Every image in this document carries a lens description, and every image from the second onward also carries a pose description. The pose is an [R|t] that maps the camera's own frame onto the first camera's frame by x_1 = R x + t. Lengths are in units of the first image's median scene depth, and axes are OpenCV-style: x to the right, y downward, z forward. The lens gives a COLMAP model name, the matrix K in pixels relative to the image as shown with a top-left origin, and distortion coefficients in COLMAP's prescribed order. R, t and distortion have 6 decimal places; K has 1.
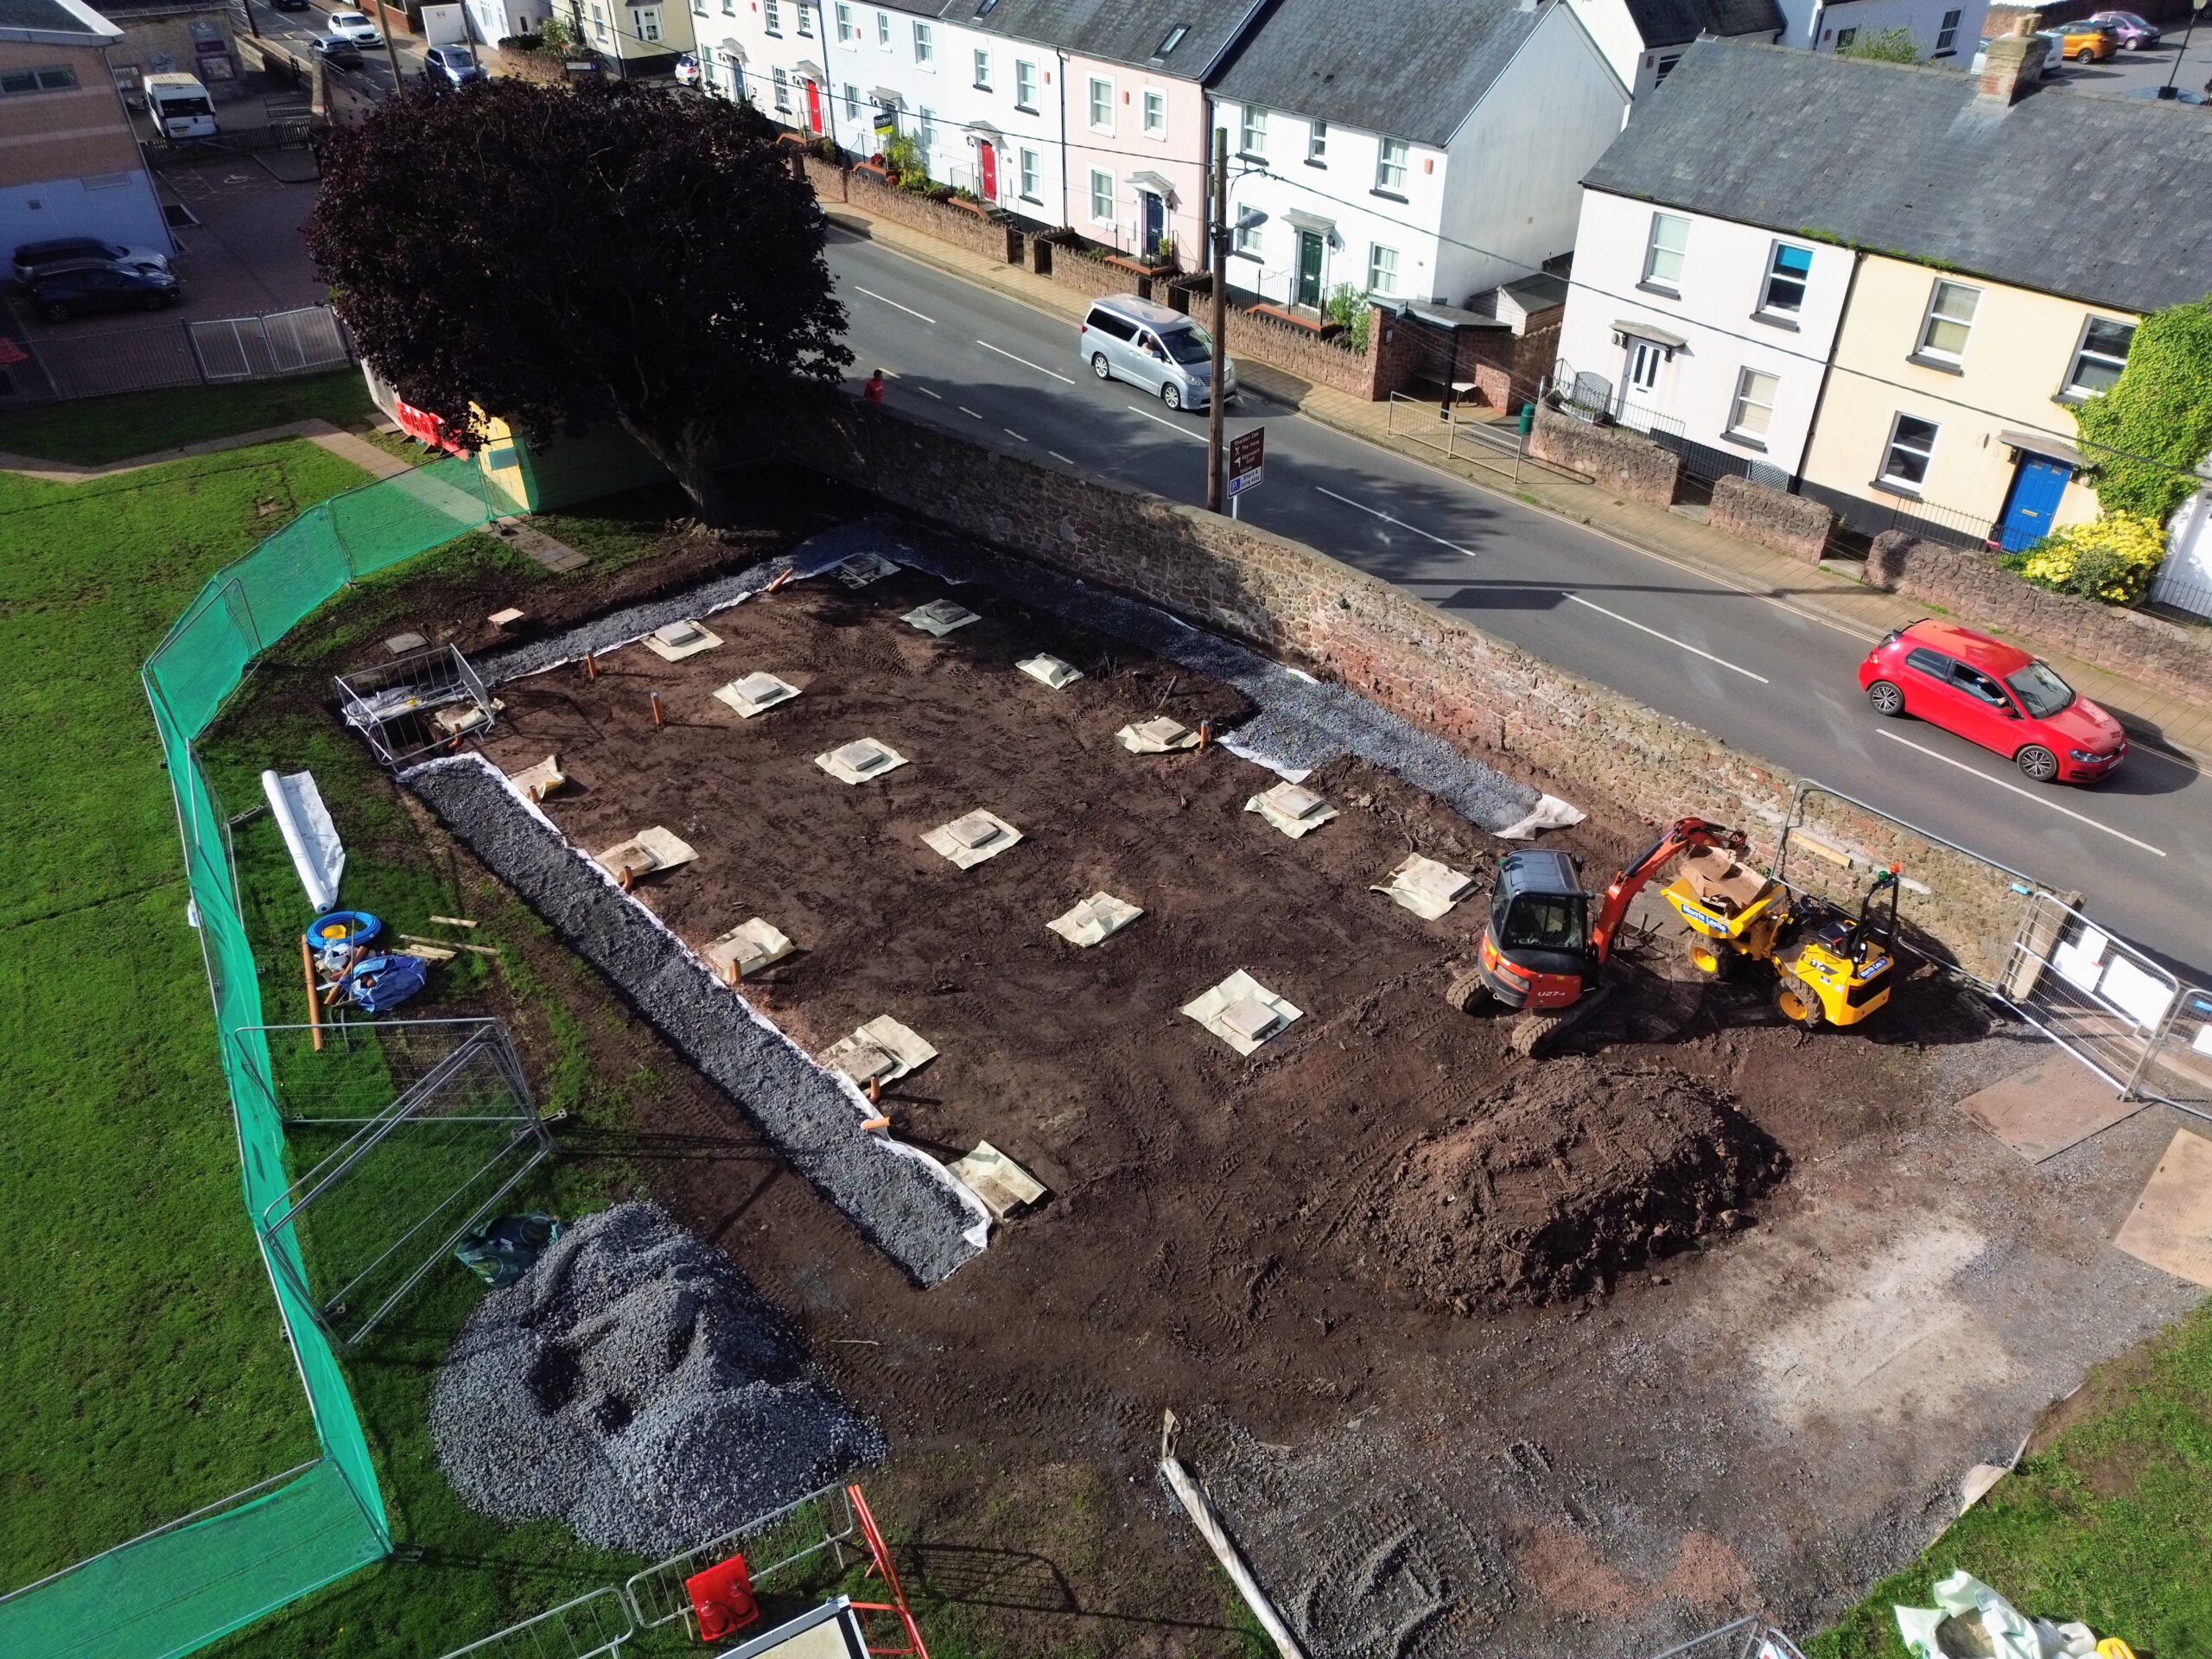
lens RADIAL K [[1528.9, 0, 1097.5], [0, 1528.9, 827.6], [0, 0, 1]] dist [0.067376, -0.070409]
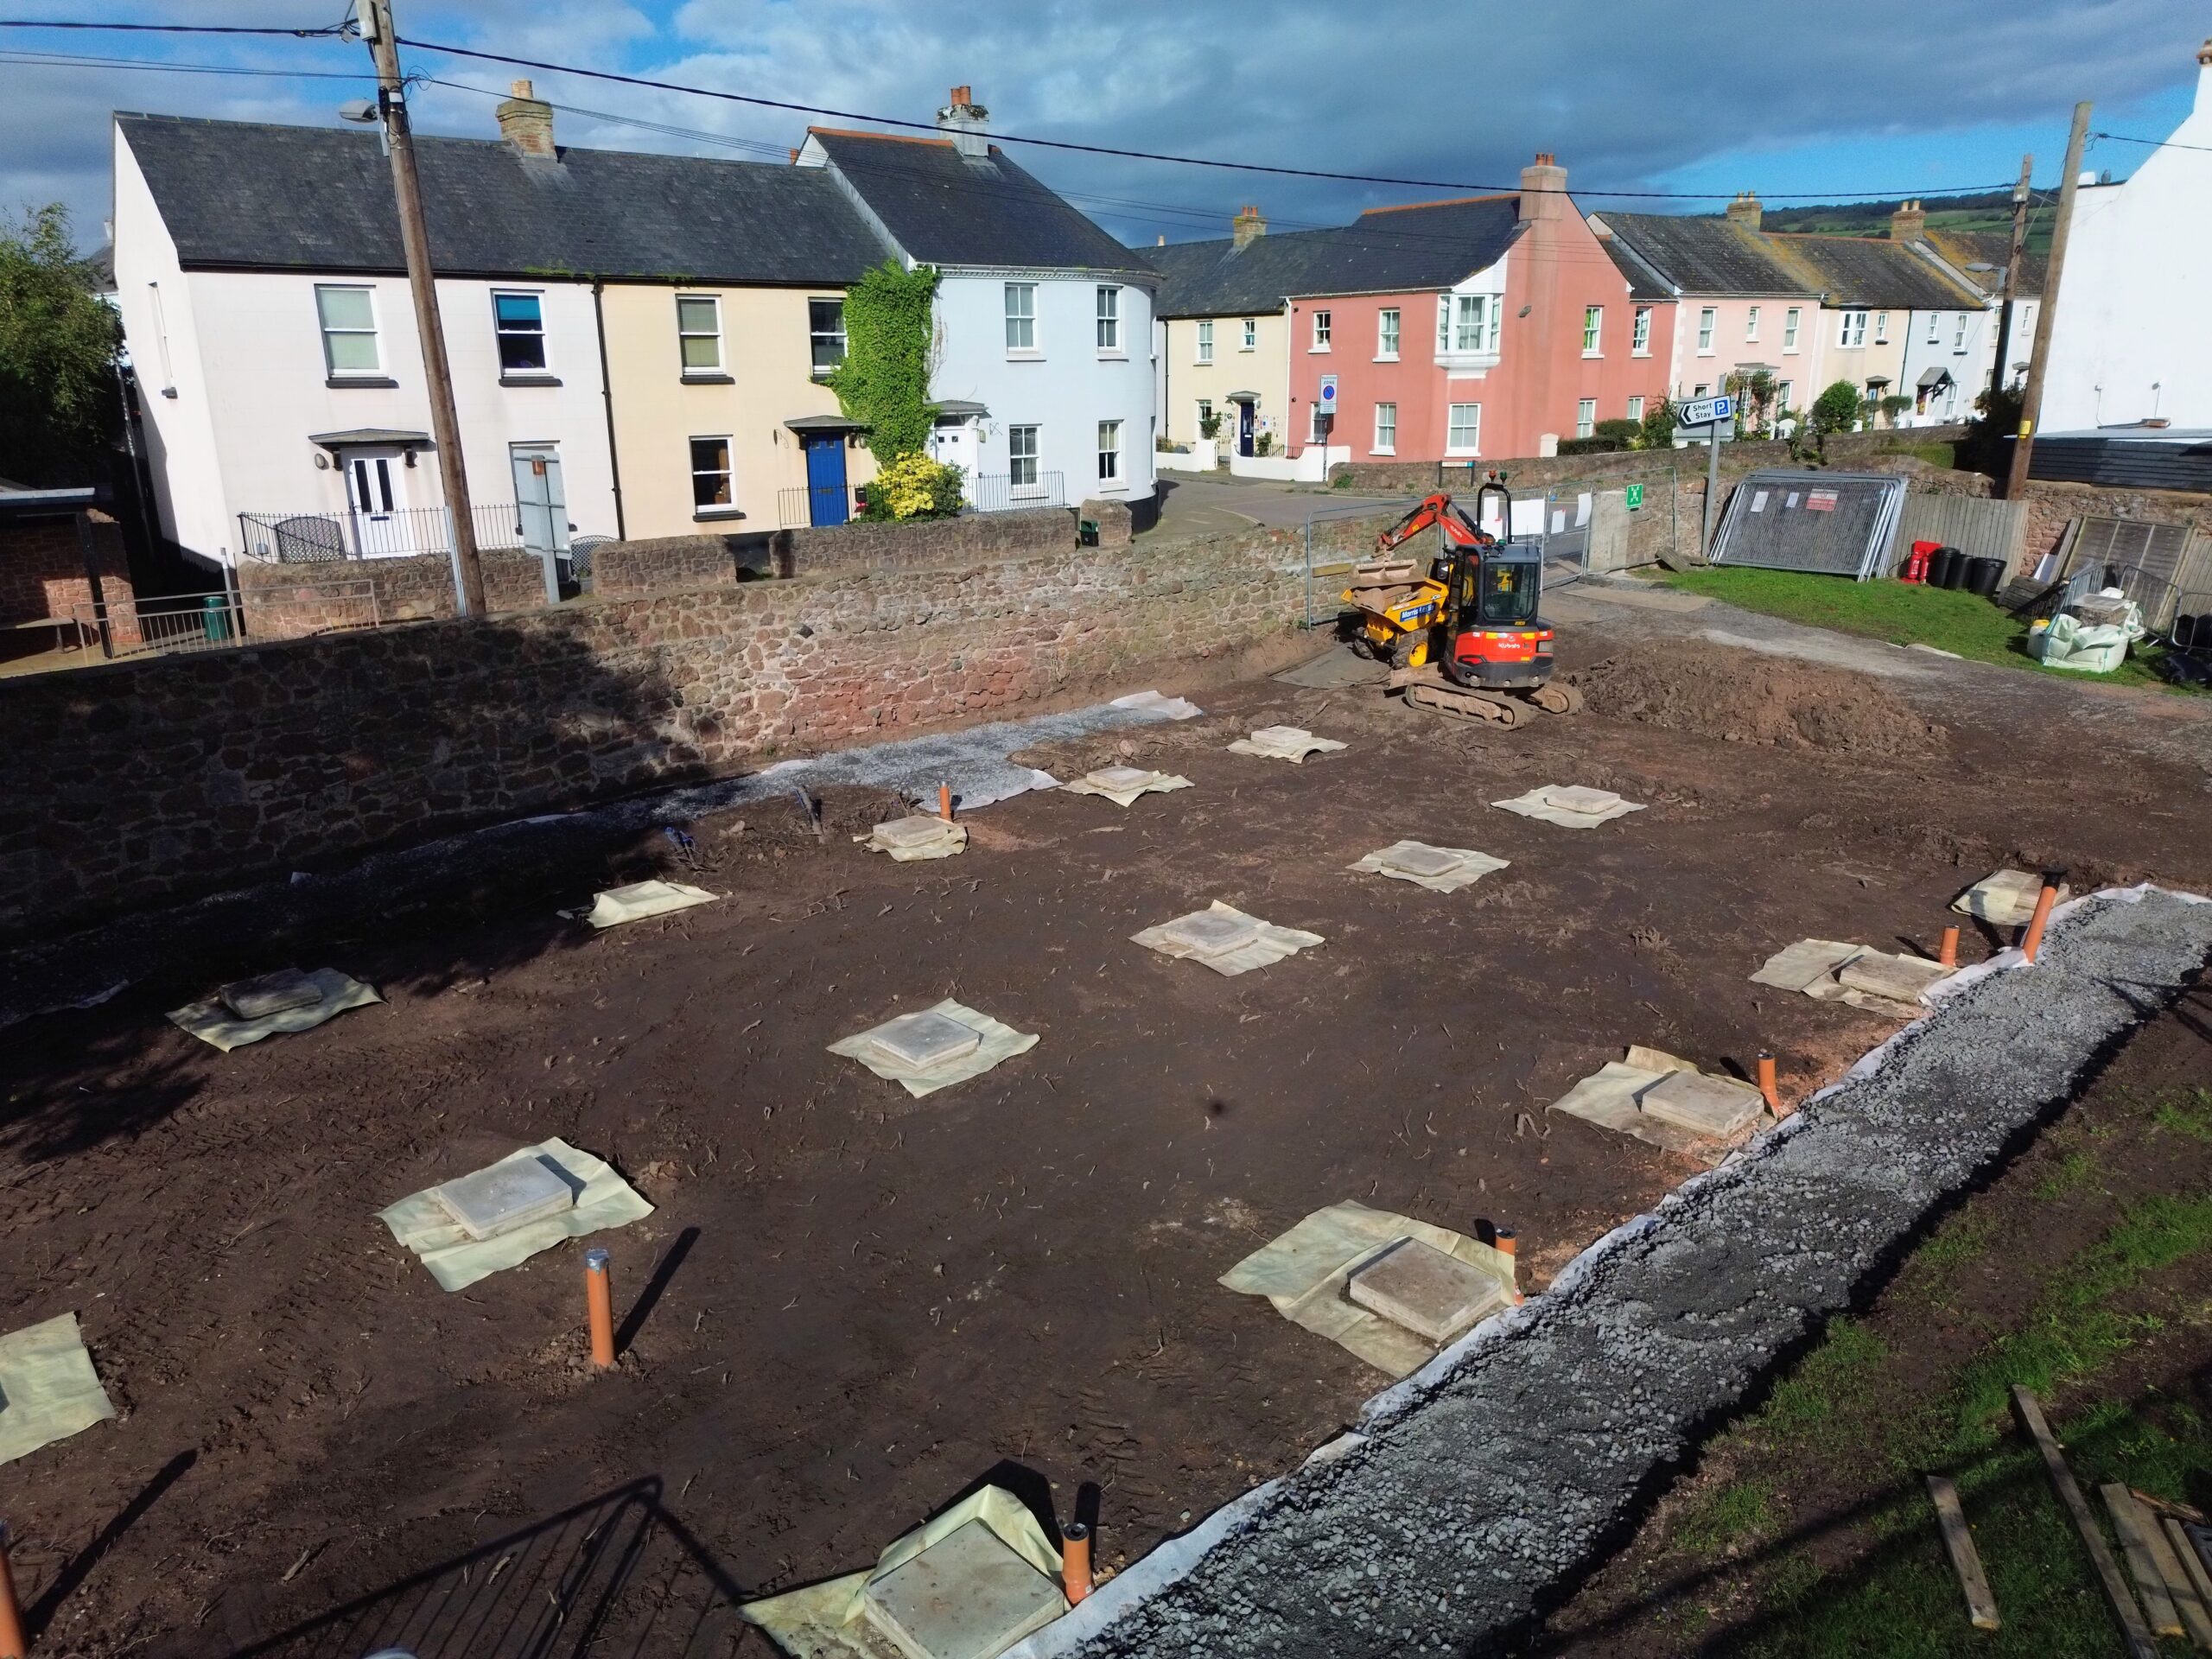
lens RADIAL K [[1546.9, 0, 1106.0], [0, 1546.9, 829.5], [0, 0, 1]] dist [0.050758, -0.071166]
pose [[-0.002192, -0.276970, 0.960876, -0.546068], [0.599634, 0.768601, 0.222915, -0.154926], [-0.800271, 0.576663, 0.164396, 0.856190]]
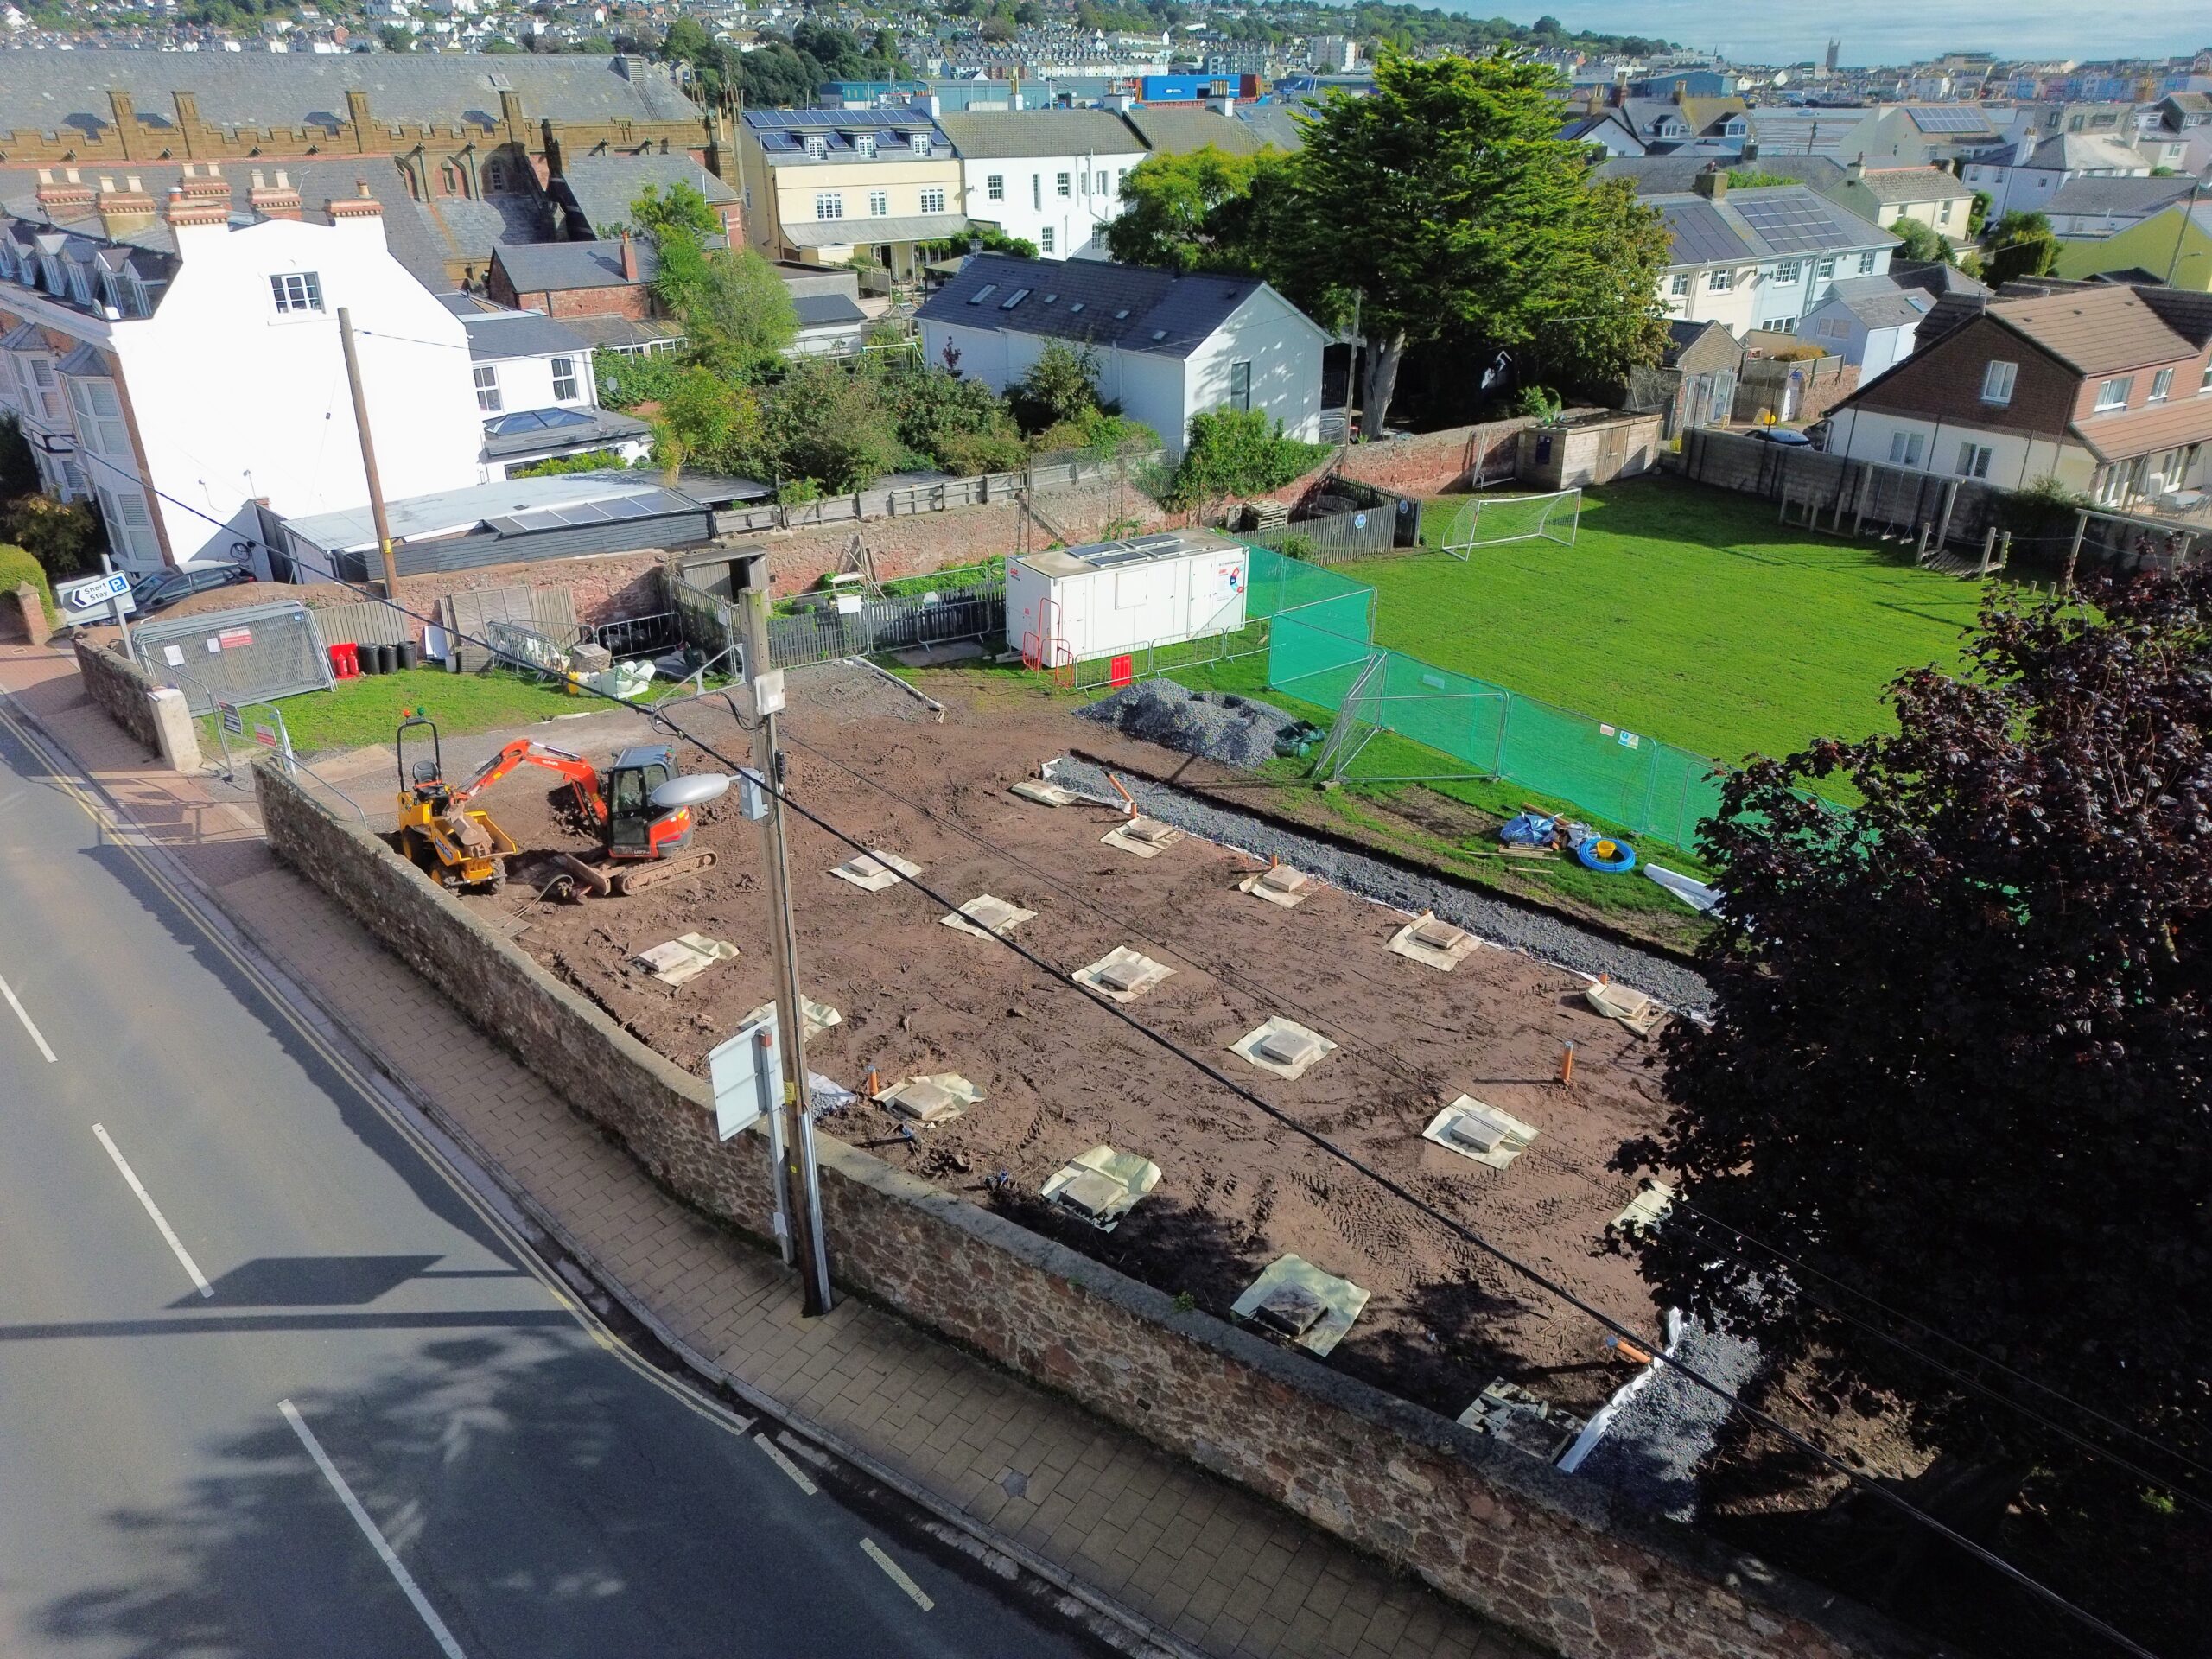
lens RADIAL K [[1528.9, 0, 1097.5], [0, 1528.9, 827.6], [0, 0, 1]] dist [0.067376, -0.070409]
pose [[-0.994941, 0.056866, -0.082822, 0.011022], [-0.046438, 0.470723, 0.881058, -0.840896], [0.089089, 0.880446, -0.465701, 1.275911]]
